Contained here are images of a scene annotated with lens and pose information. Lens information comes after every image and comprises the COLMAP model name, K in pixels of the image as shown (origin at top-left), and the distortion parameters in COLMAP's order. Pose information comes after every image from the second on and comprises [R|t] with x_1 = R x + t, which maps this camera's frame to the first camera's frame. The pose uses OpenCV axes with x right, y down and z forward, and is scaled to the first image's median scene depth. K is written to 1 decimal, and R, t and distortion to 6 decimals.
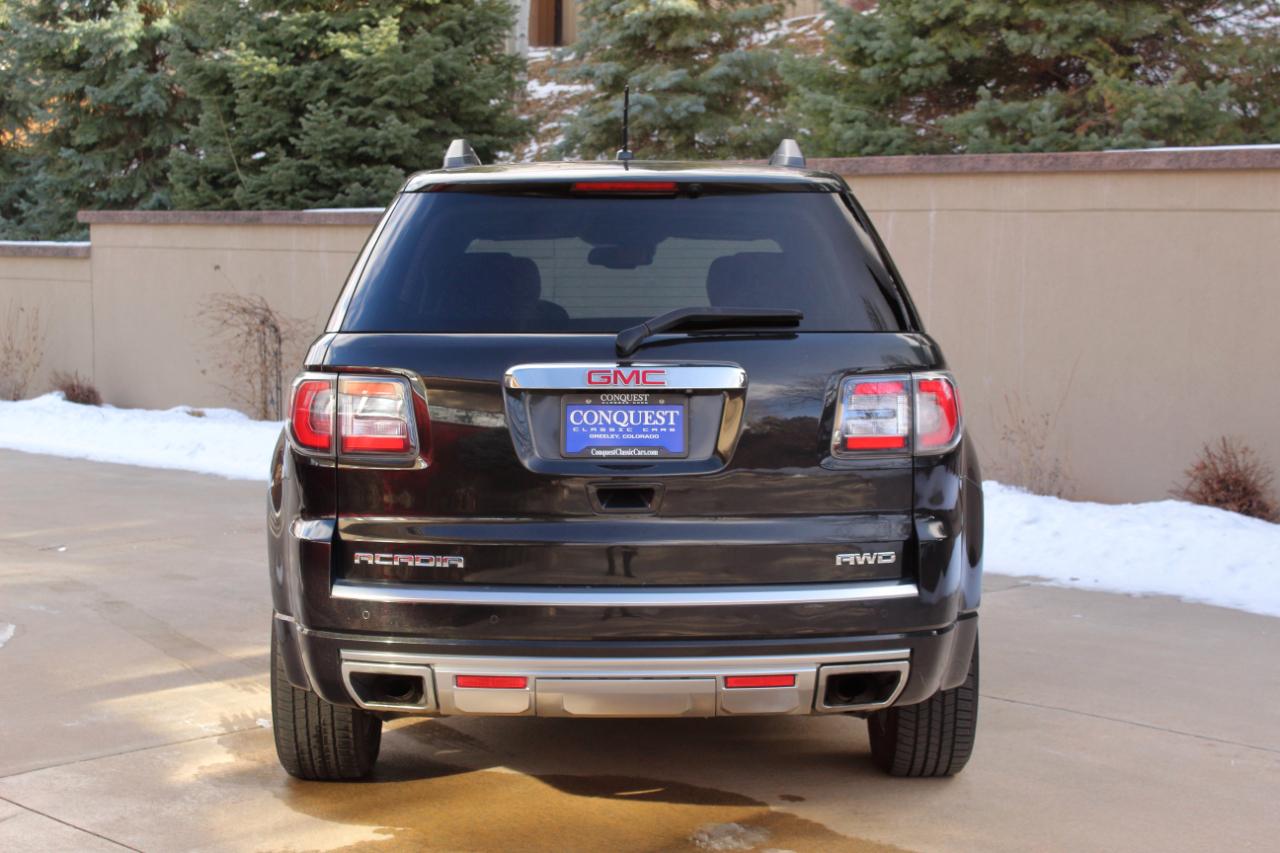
lens RADIAL K [[2144.6, 0, 638.1], [0, 2144.6, 479.1], [0, 0, 1]] dist [0.001971, 0.101634]
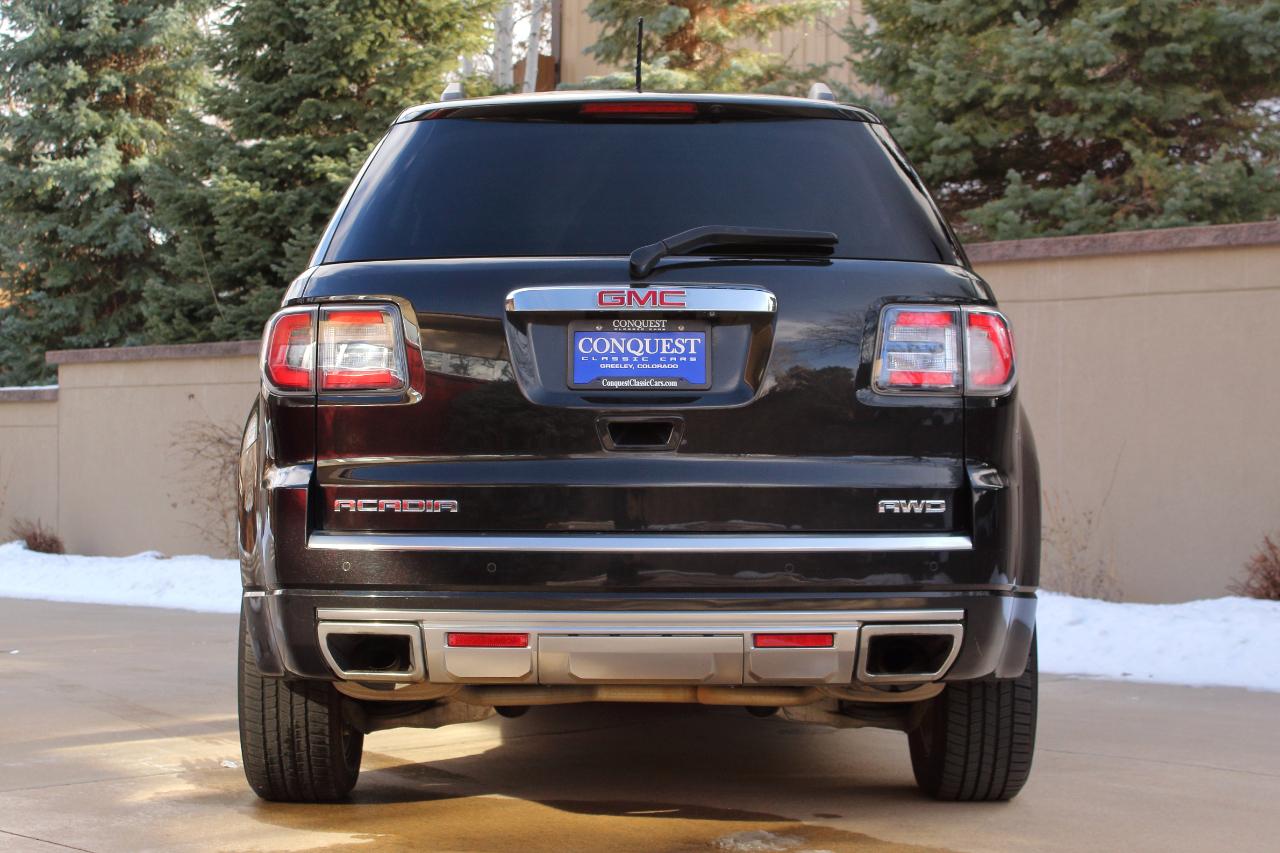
lens RADIAL K [[2266.5, 0, 603.7], [0, 2266.5, 463.3], [0, 0, 1]] dist [-0.016970, 0.177524]
pose [[0.999906, 0.001358, -0.013649, -0.003705], [-0.002892, 0.993596, -0.112957, 0.057045], [0.013408, 0.112986, 0.993506, 0.031298]]
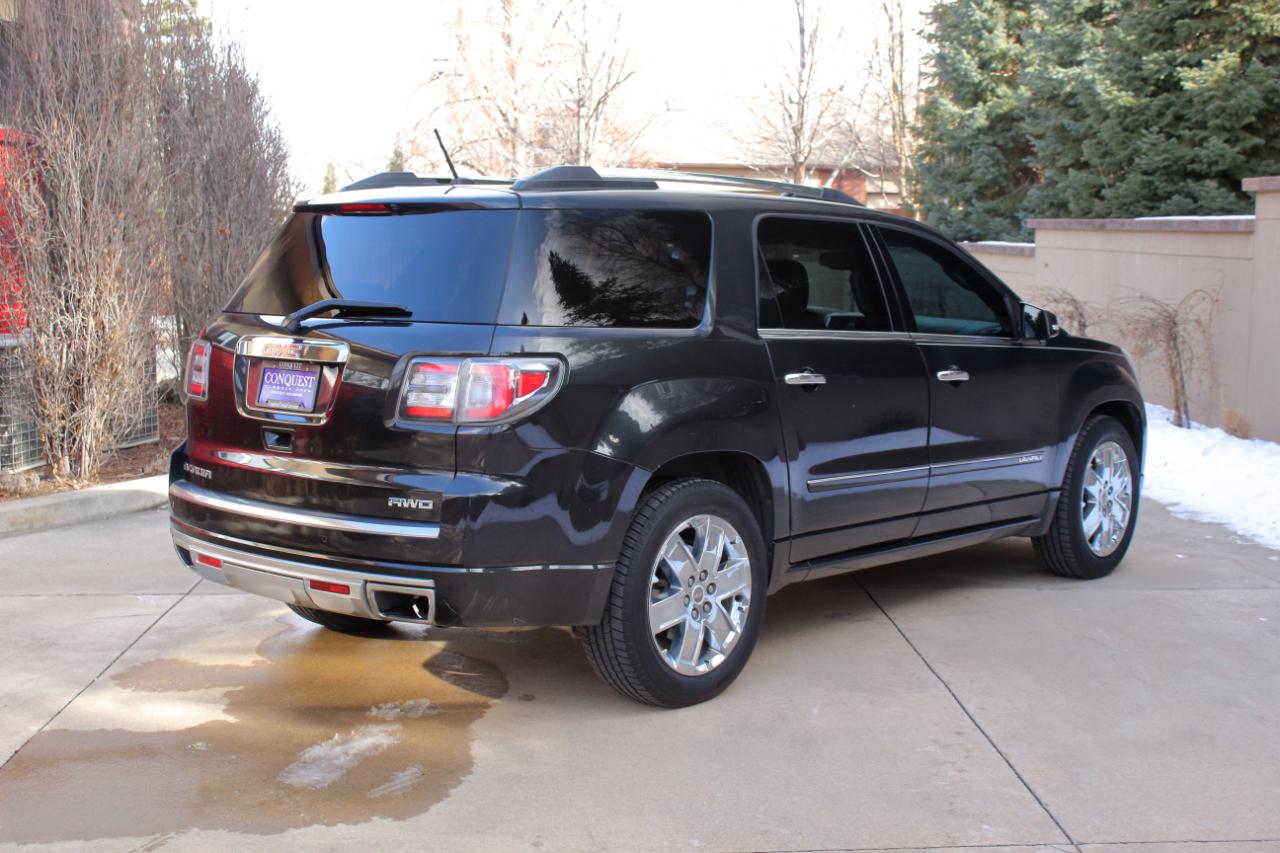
lens RADIAL K [[1713.2, 0, 640.0], [0, 1713.2, 426.5], [0, 0, 1]] dist [-0.029688, 0.075495]
pose [[0.744833, 0.076521, -0.662849, 0.395126], [-0.077757, 0.996588, 0.027674, -0.020928], [0.662705, 0.030928, 0.748241, 0.153921]]
